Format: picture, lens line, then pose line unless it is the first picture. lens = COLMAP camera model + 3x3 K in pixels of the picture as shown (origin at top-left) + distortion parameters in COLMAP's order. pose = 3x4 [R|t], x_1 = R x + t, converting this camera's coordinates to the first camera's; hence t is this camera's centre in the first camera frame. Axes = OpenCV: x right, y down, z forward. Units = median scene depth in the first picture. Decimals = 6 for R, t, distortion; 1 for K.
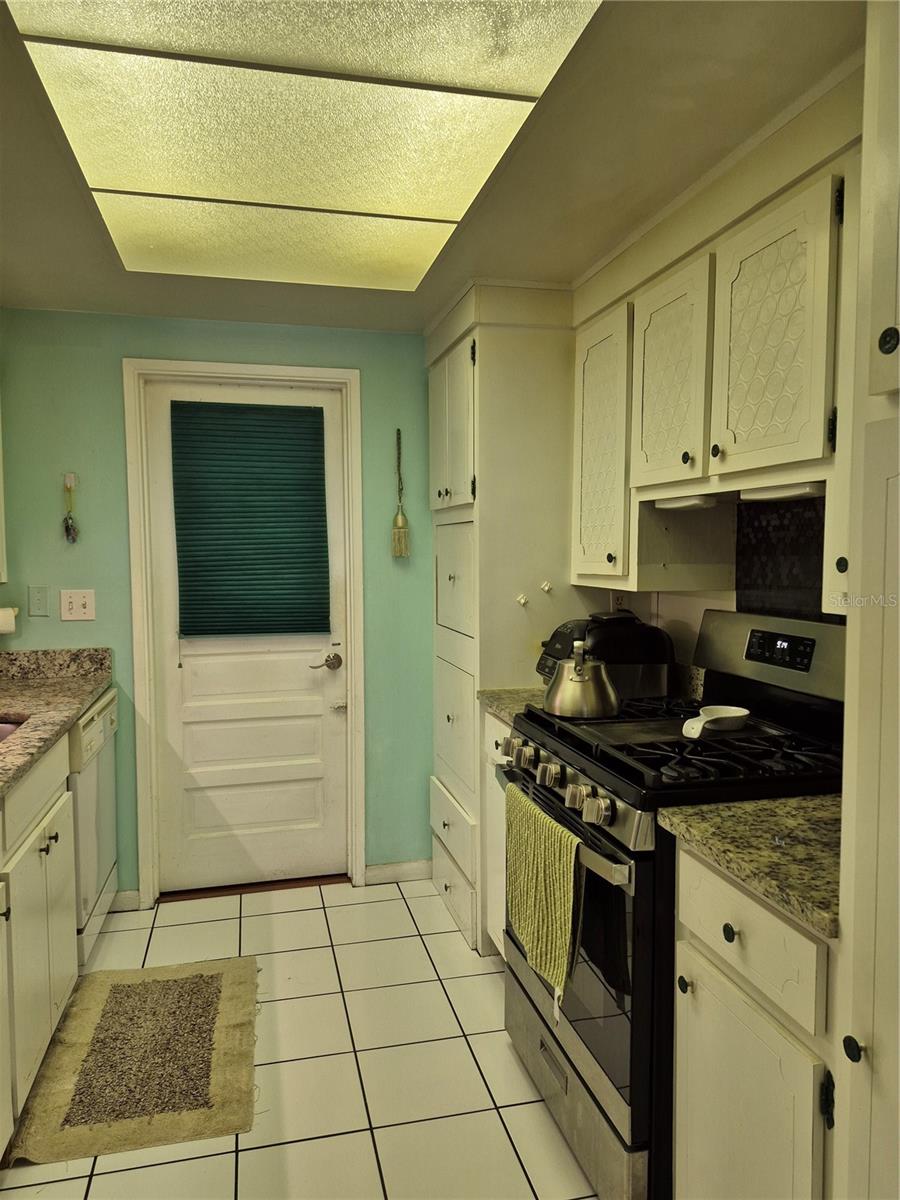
lens RADIAL K [[807.5, 0, 450.0], [0, 807.5, 600.0], [0, 0, 1]] dist [-0.000522, -0.017176]
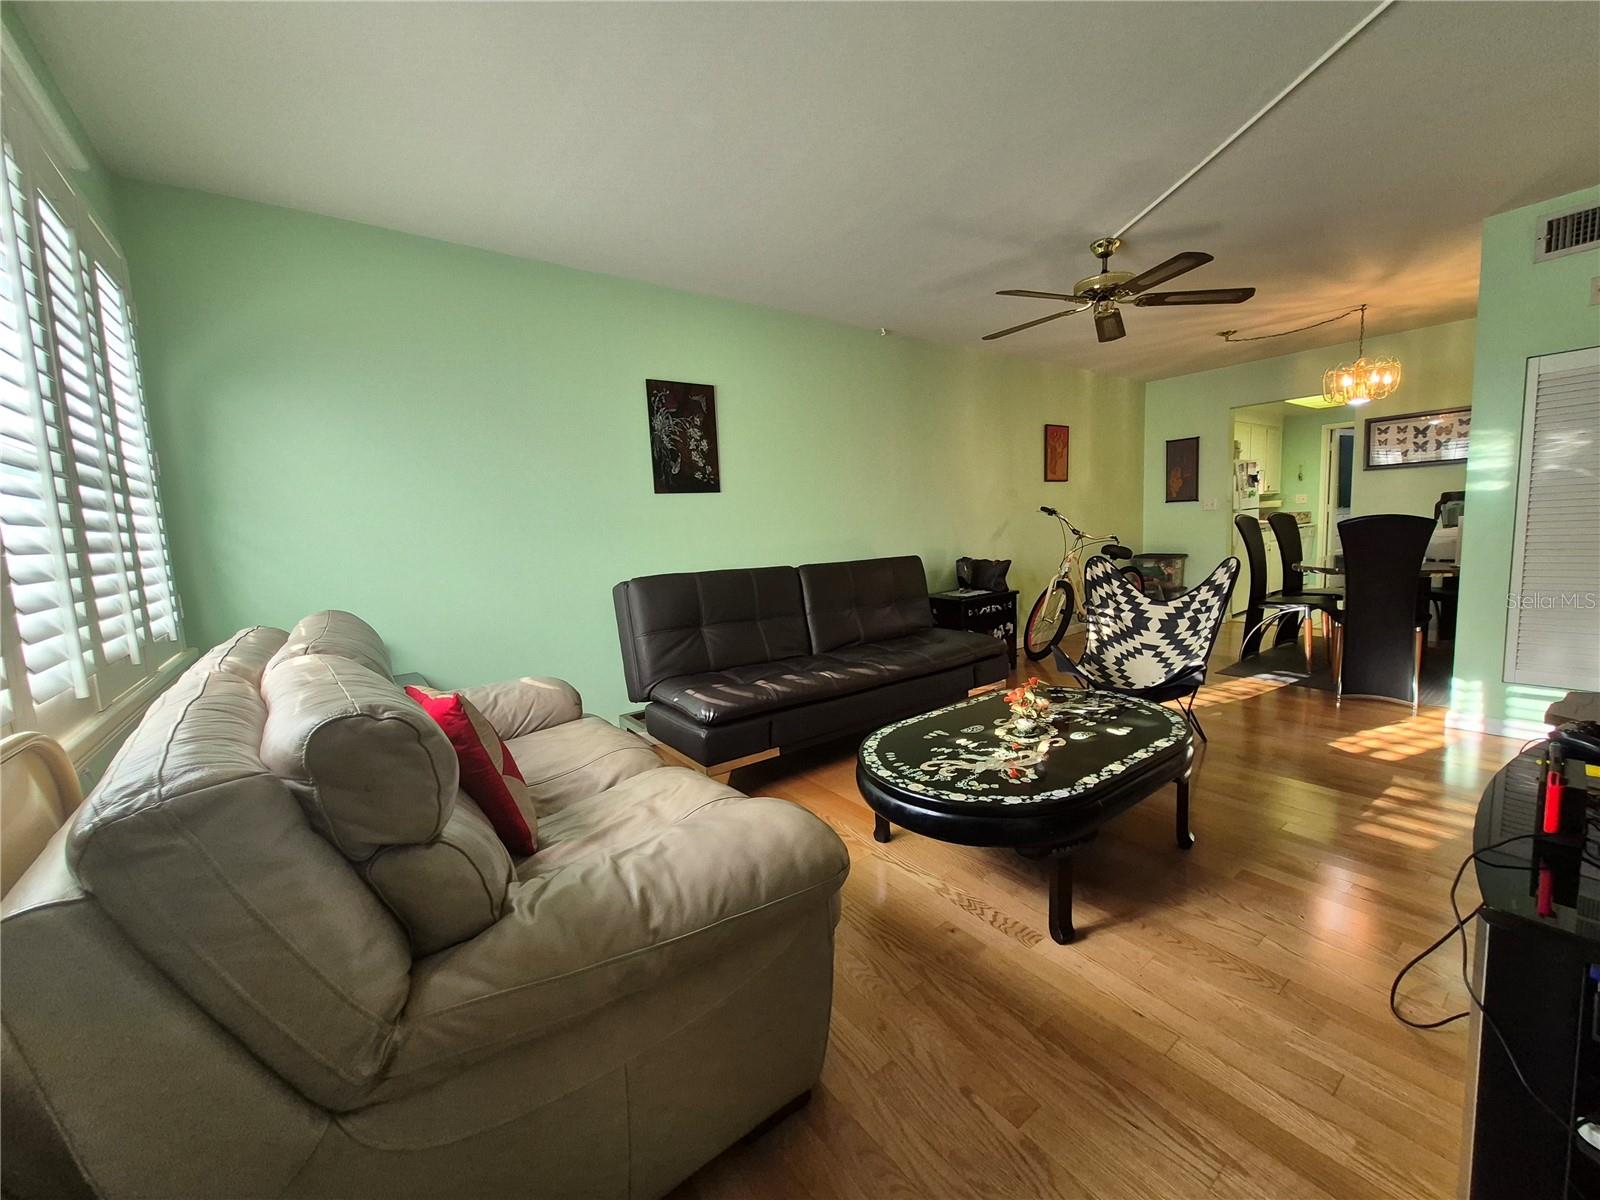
lens RADIAL K [[617.6, 0, 799.8], [0, 617.6, 583.6], [0, 0, 1]] dist [0.000661, 0.000083]
pose [[0.390186, 0.082723, -0.917012, 1.252338], [-0.027967, 0.996561, 0.077999, 0.235649], [0.920311, -0.004788, 0.391158, -2.181938]]
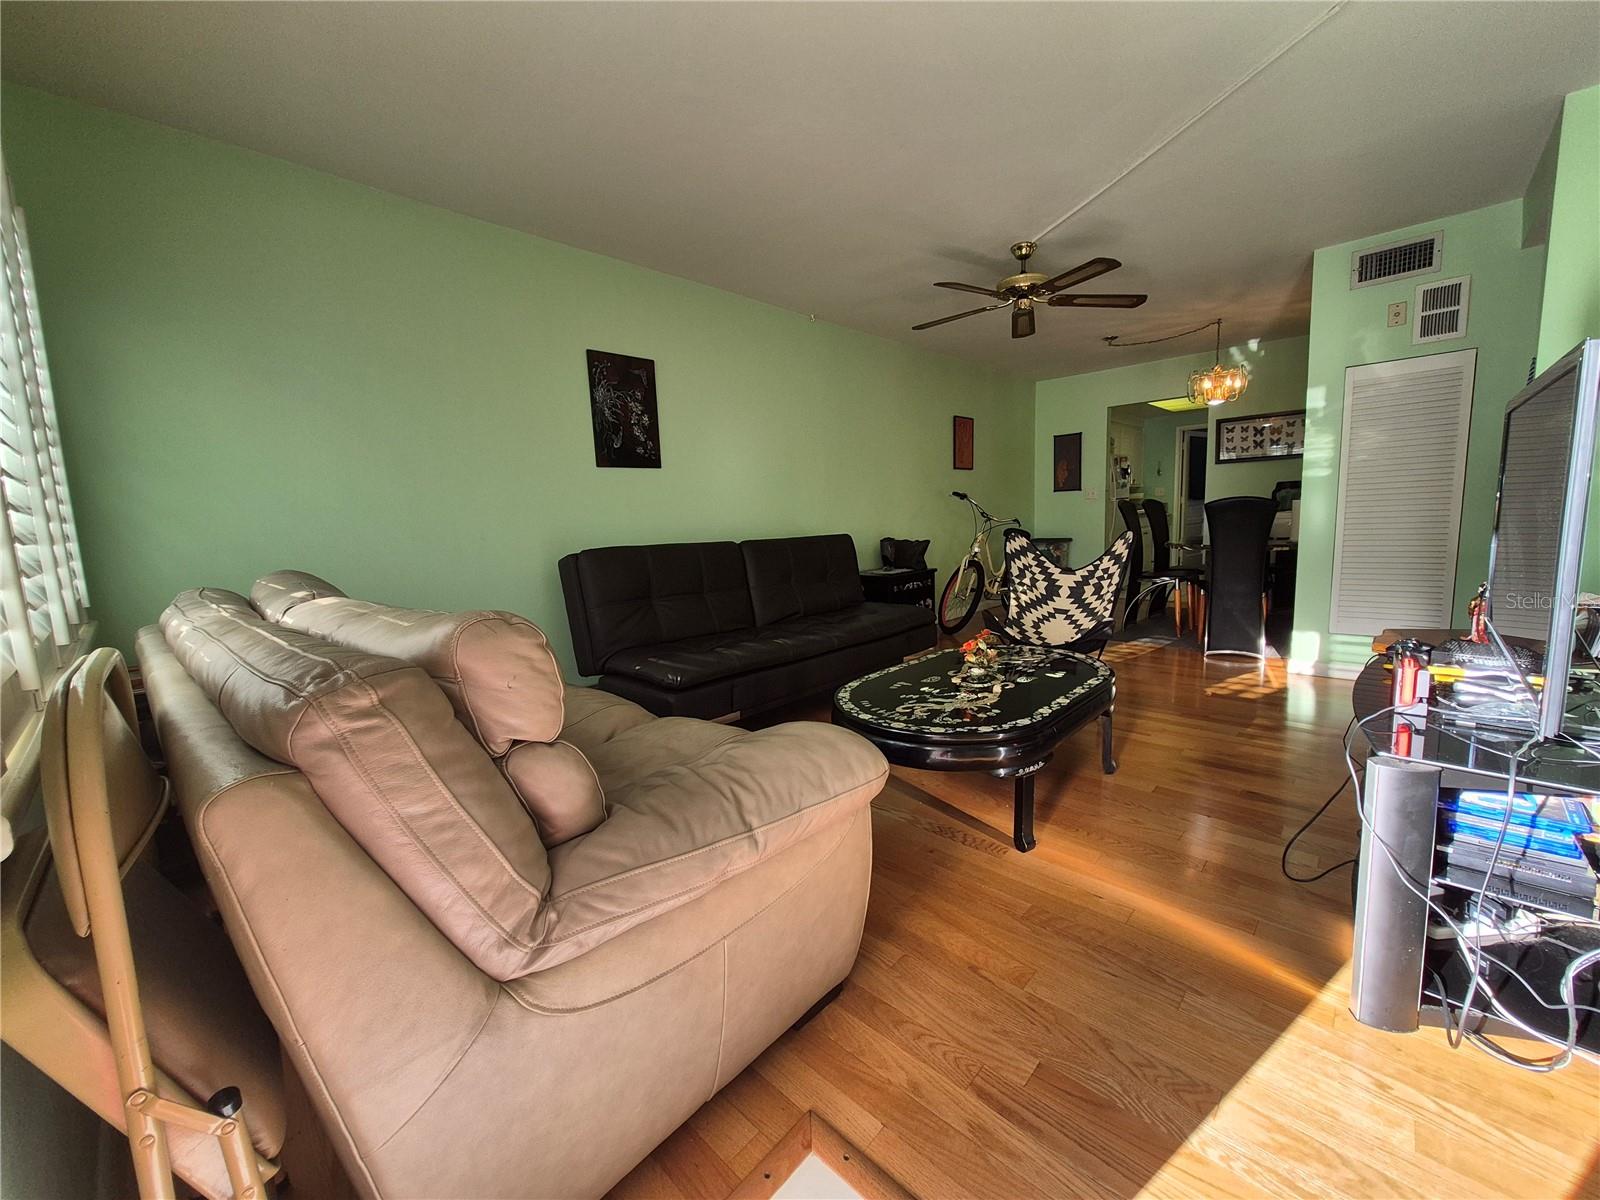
lens RADIAL K [[617.6, 0, 799.8], [0, 617.6, 583.6], [0, 0, 1]] dist [0.000661, 0.000083]
pose [[0.538989, 0.086349, -0.837875, 1.244601], [-0.030564, 0.996081, 0.082993, 0.275698], [0.841758, -0.019124, 0.539516, -2.287446]]
